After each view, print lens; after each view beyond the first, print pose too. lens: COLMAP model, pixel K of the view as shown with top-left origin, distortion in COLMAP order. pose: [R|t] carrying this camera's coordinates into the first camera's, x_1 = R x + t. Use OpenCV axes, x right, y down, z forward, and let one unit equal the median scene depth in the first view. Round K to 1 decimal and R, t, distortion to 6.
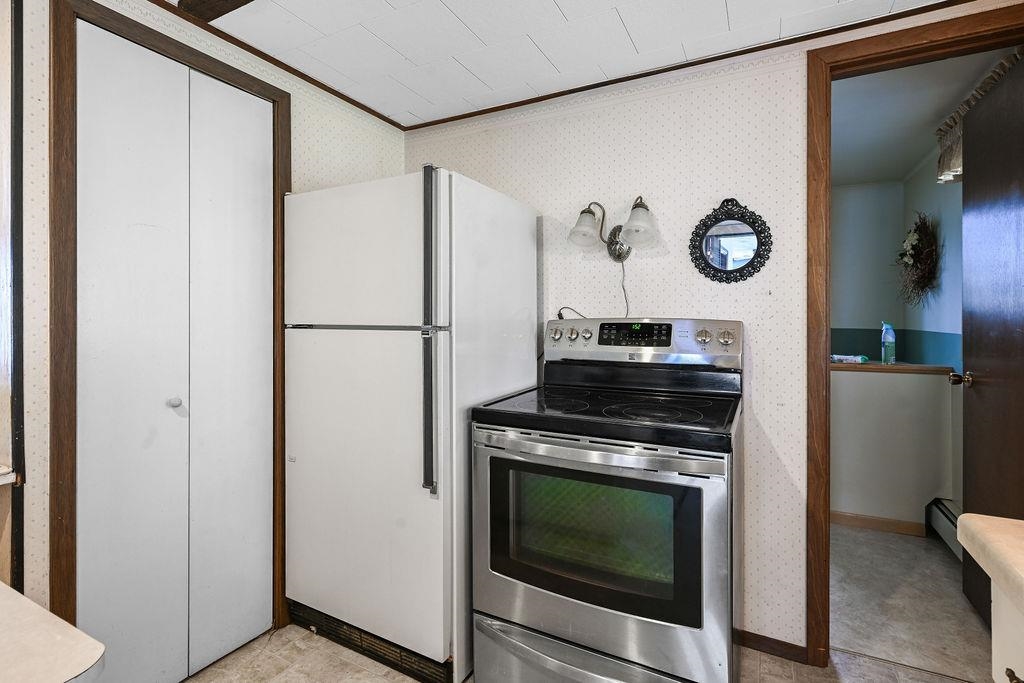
lens RADIAL K [[485.3, 0, 511.1], [0, 485.3, 313.1], [0, 0, 1]] dist [0.000074, 0.000412]
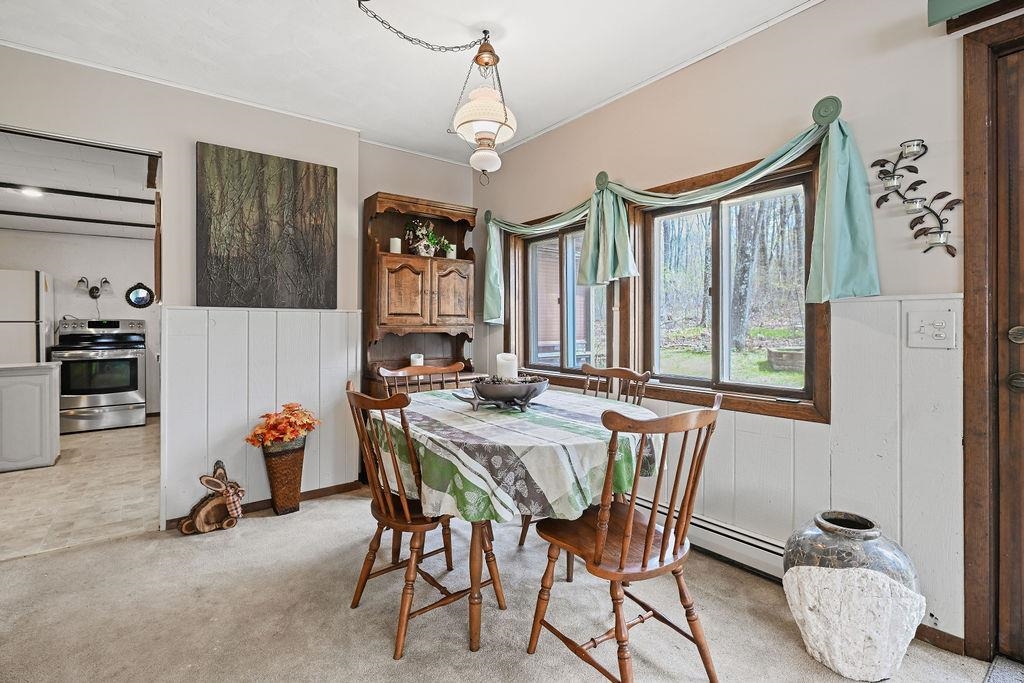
lens RADIAL K [[485.3, 0, 511.1], [0, 485.3, 313.1], [0, 0, 1]] dist [0.000074, 0.000412]
pose [[0.420057, 0.015835, 0.907360, -1.414079], [-0.002251, 0.999863, -0.016407, 0.016175], [-0.907495, 0.004849, 0.420035, -2.554374]]
